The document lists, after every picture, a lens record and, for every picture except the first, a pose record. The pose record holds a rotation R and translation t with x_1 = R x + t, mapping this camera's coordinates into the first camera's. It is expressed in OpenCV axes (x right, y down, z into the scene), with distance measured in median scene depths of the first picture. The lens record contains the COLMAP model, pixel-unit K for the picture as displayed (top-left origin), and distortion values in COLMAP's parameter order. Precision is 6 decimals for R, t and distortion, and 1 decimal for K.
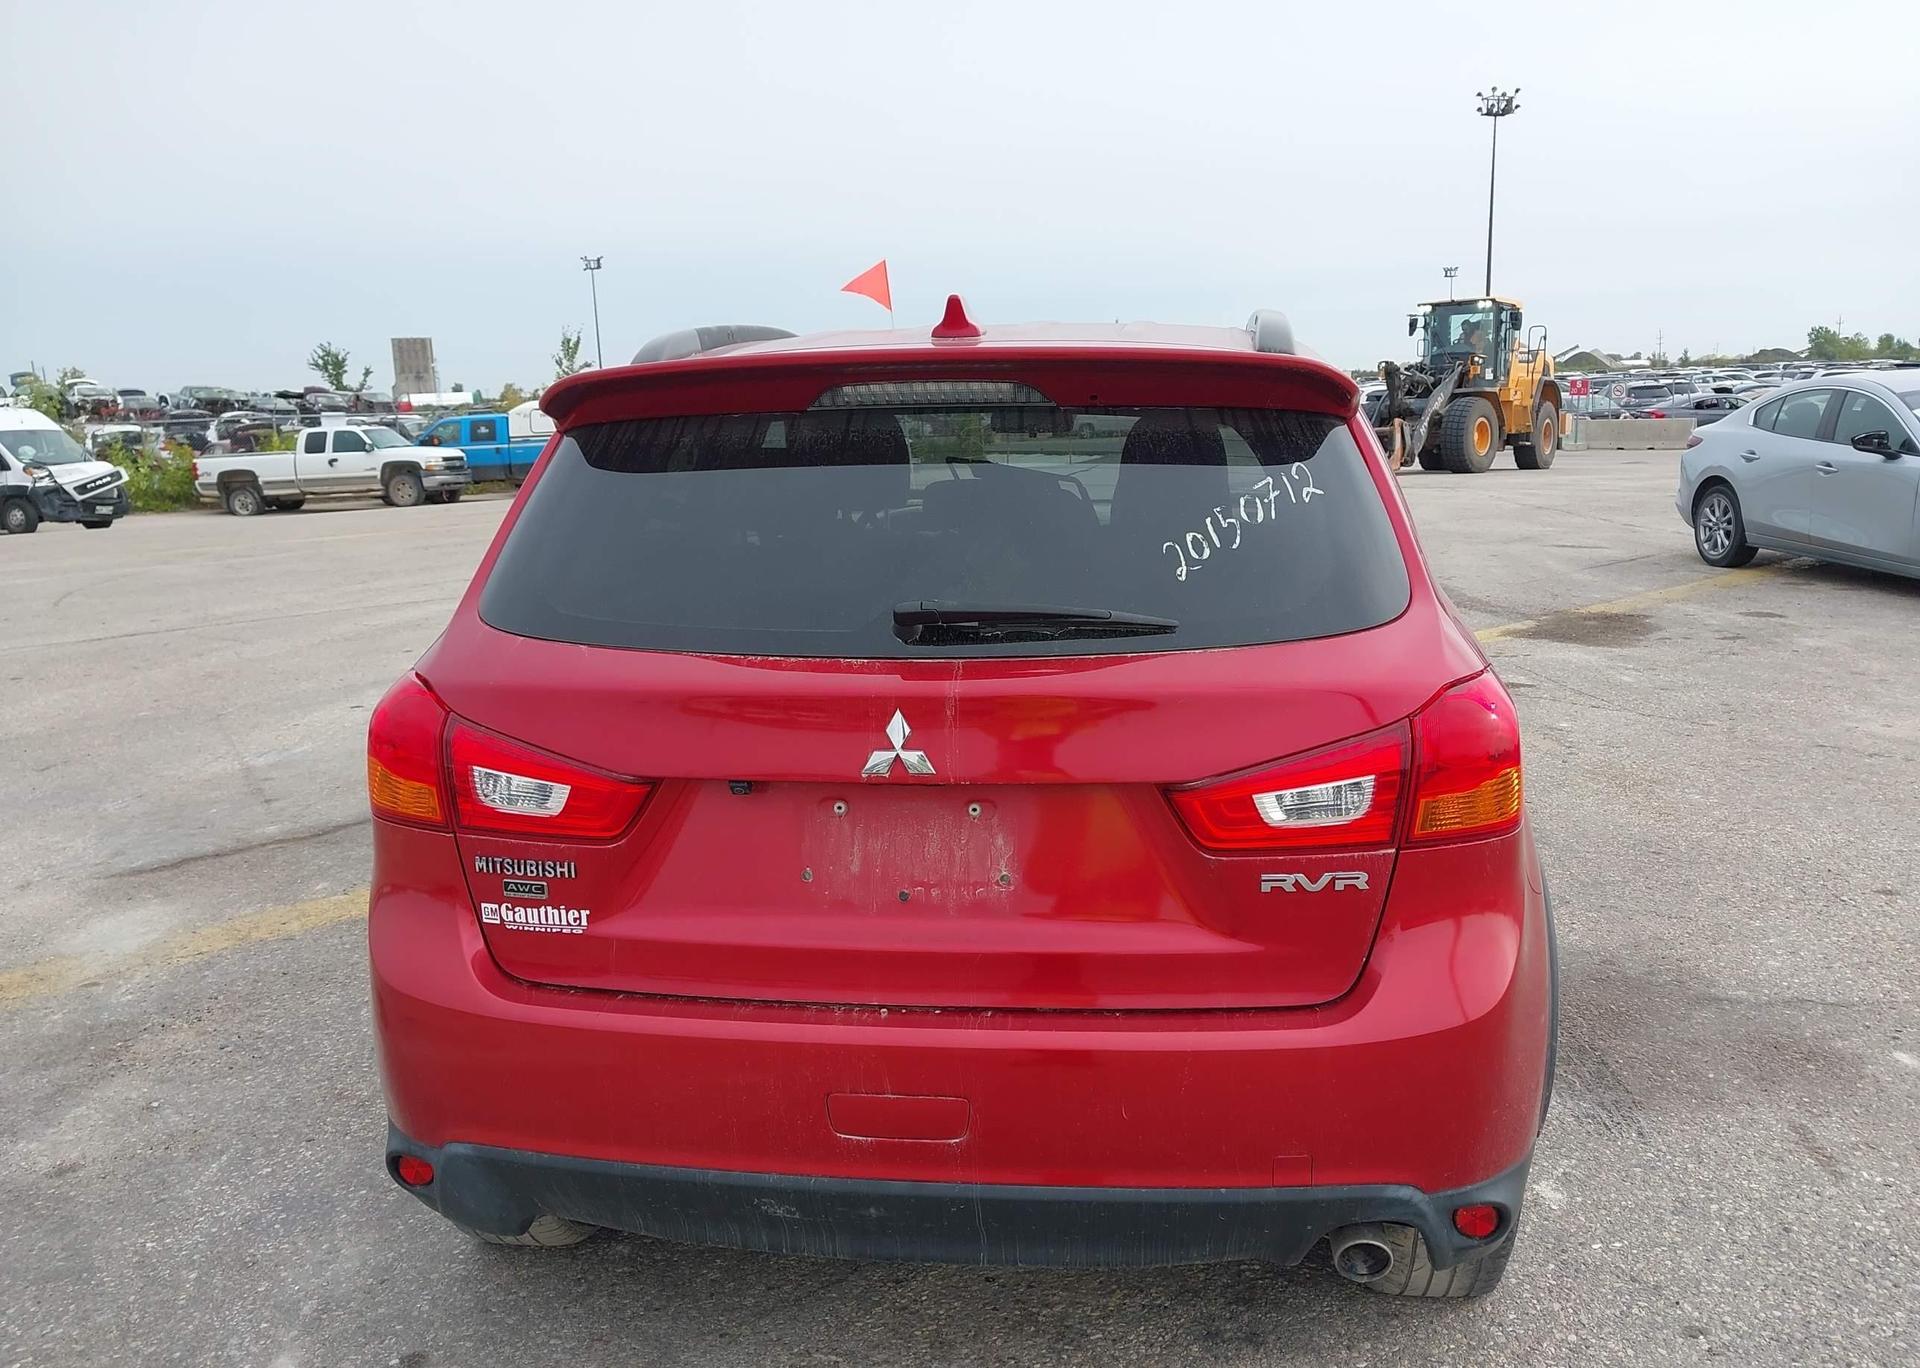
lens RADIAL K [[1514.5, 0, 930.5], [0, 1514.5, 686.0], [0, 0, 1]] dist [0.037026, -0.056818]
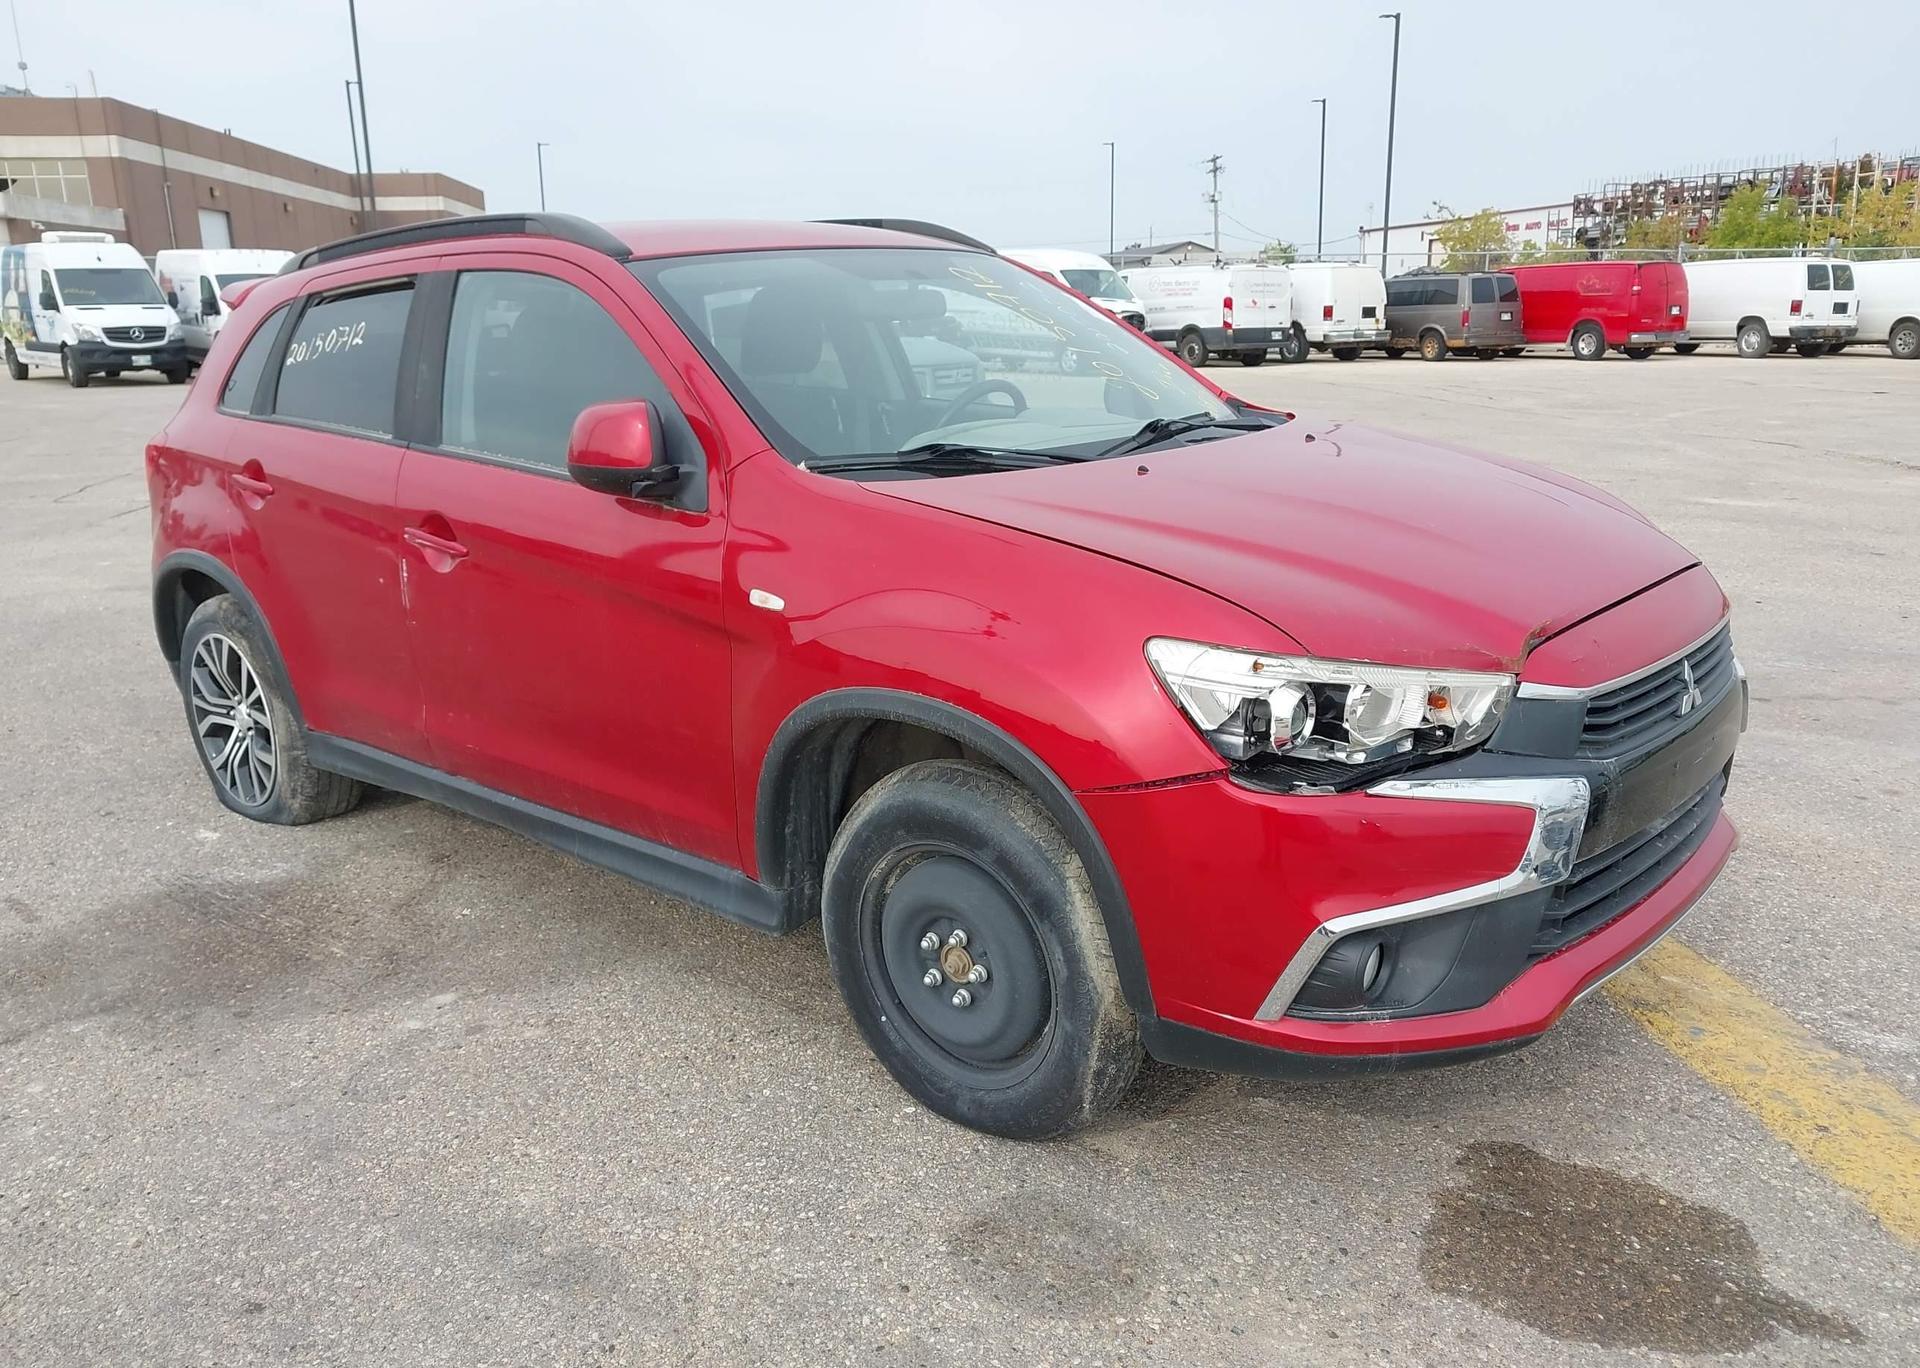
lens RADIAL K [[1524.0, 0, 942.8], [0, 1524.0, 683.6], [0, 0, 1]] dist [0.024604, -0.033563]
pose [[-0.556084, 0.247872, -0.793303, 0.274801], [-0.114396, 0.922580, 0.368455, -0.107226], [0.823215, 0.295643, -0.484677, 0.538998]]
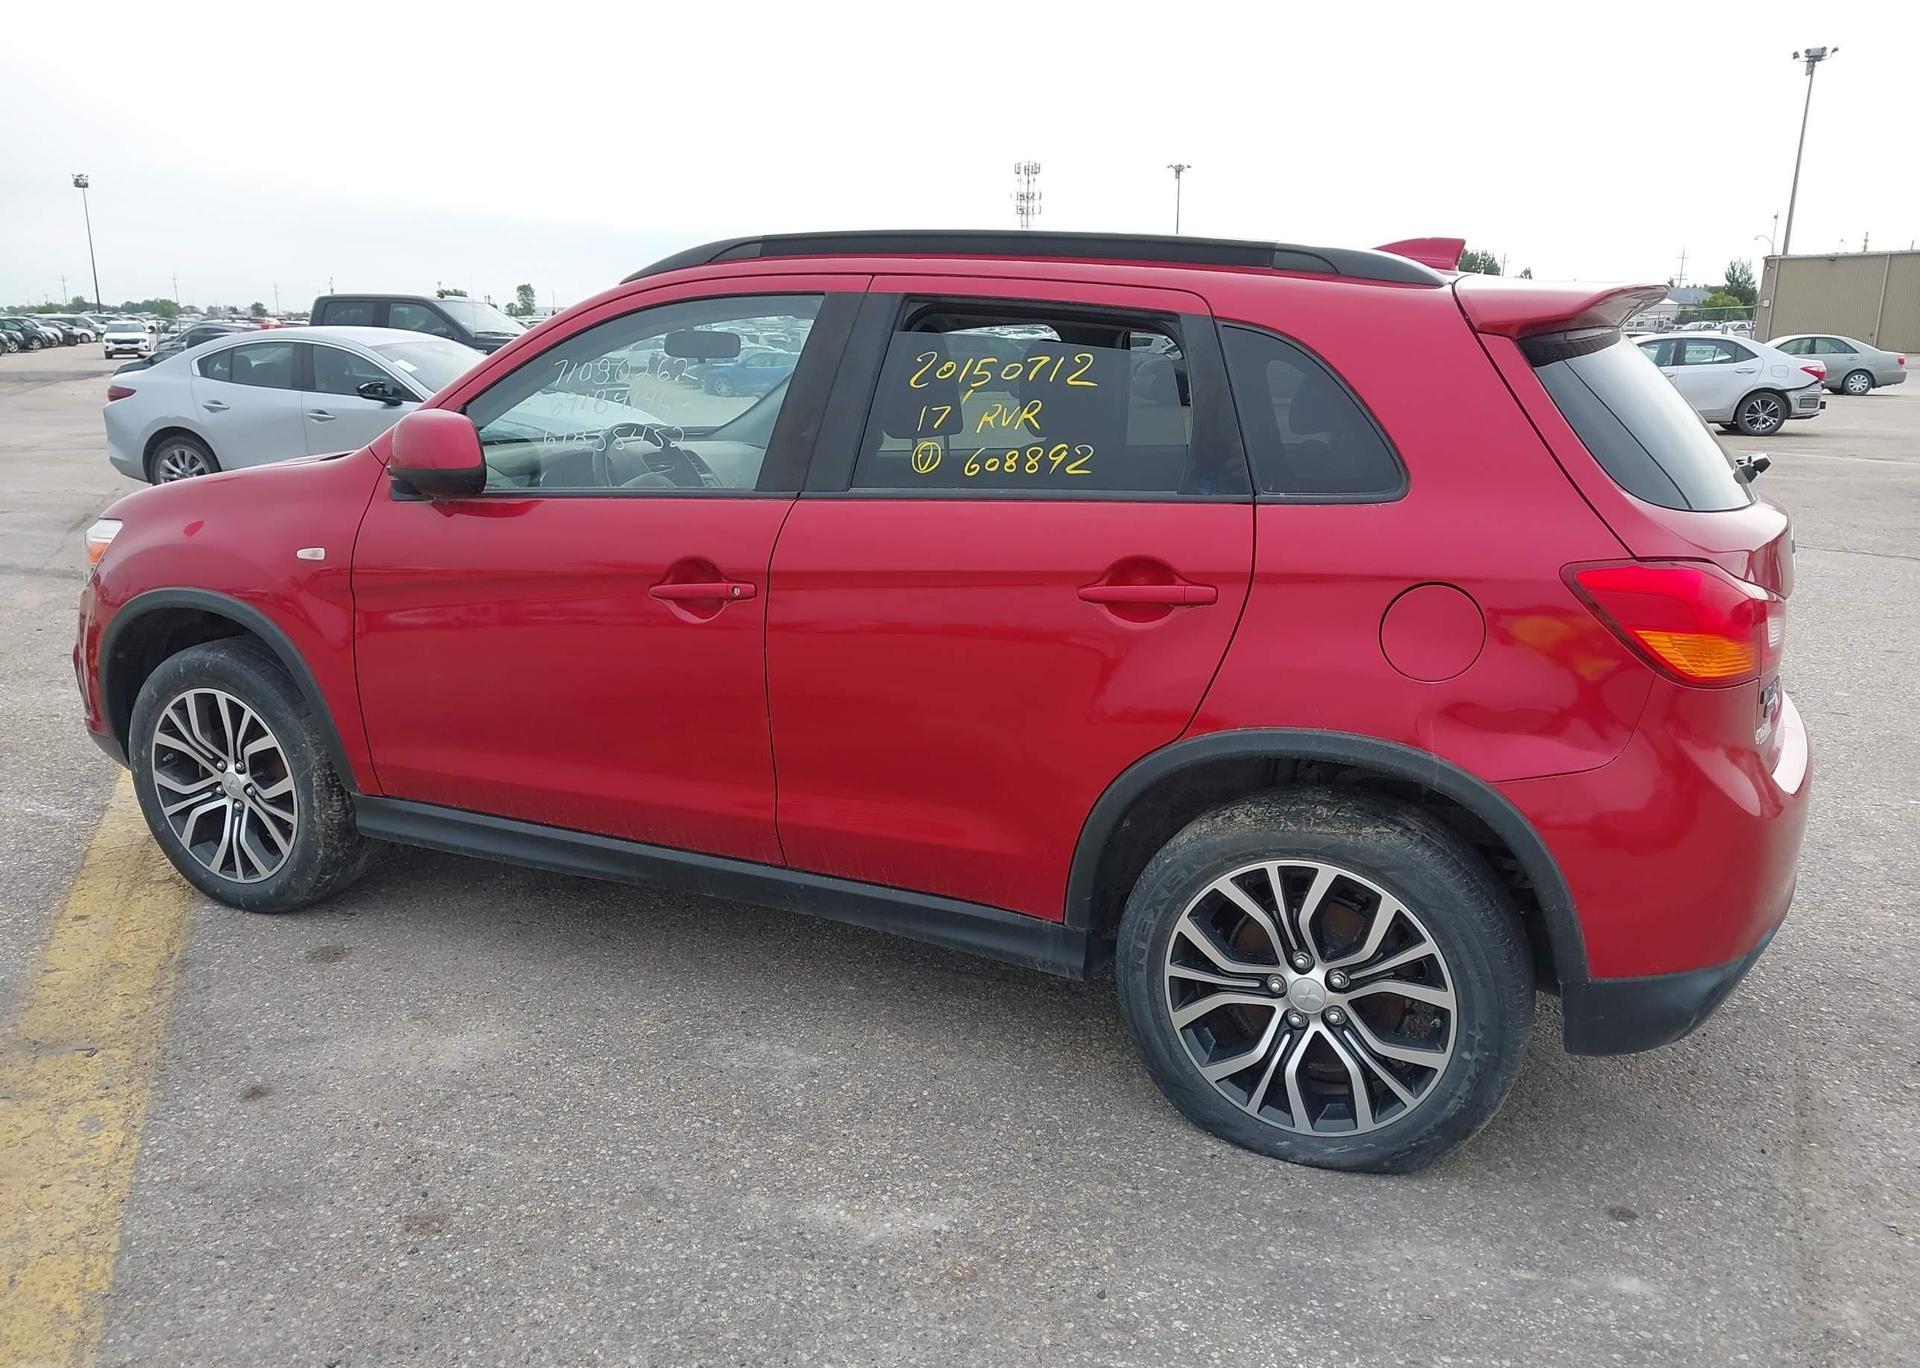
lens RADIAL K [[1514.5, 0, 946.5], [0, 1514.5, 692.7], [0, 0, 1]] dist [0.037026, -0.056818]
pose [[0.315004, -0.188370, 0.930209, -0.284172], [0.161864, 0.976410, 0.142912, -0.029013], [-0.935186, 0.105549, 0.338063, 0.209077]]
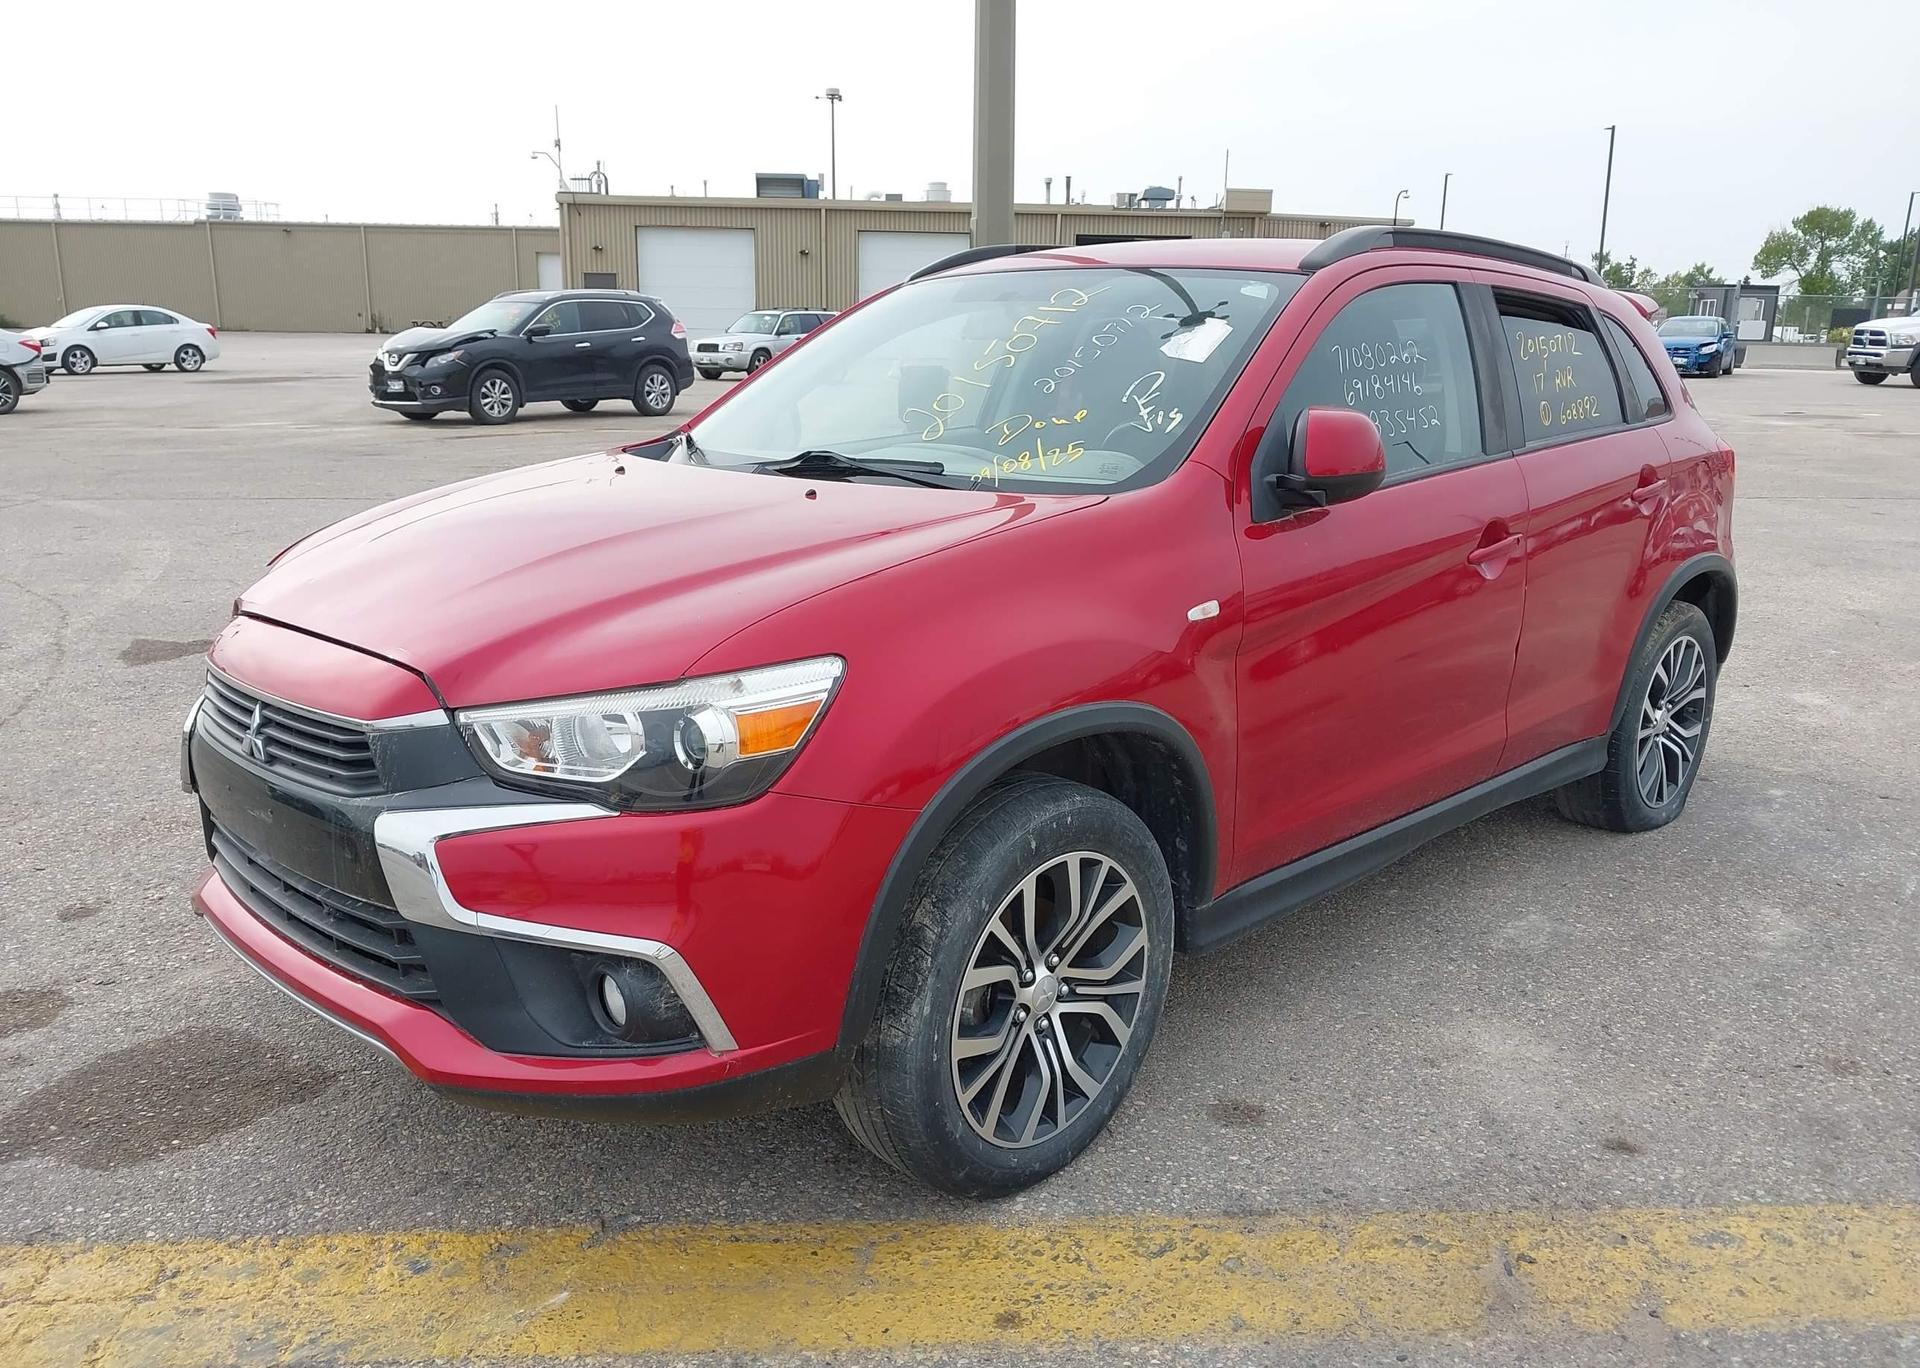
lens RADIAL K [[1514.5, 0, 954.9], [0, 1514.5, 678.1], [0, 0, 1]] dist [0.037026, -0.056818]
pose [[-0.799306, -0.116458, 0.589532, -0.144697], [0.124000, 0.927964, 0.351436, -0.106938], [-0.587992, 0.354007, -0.727286, 0.612096]]
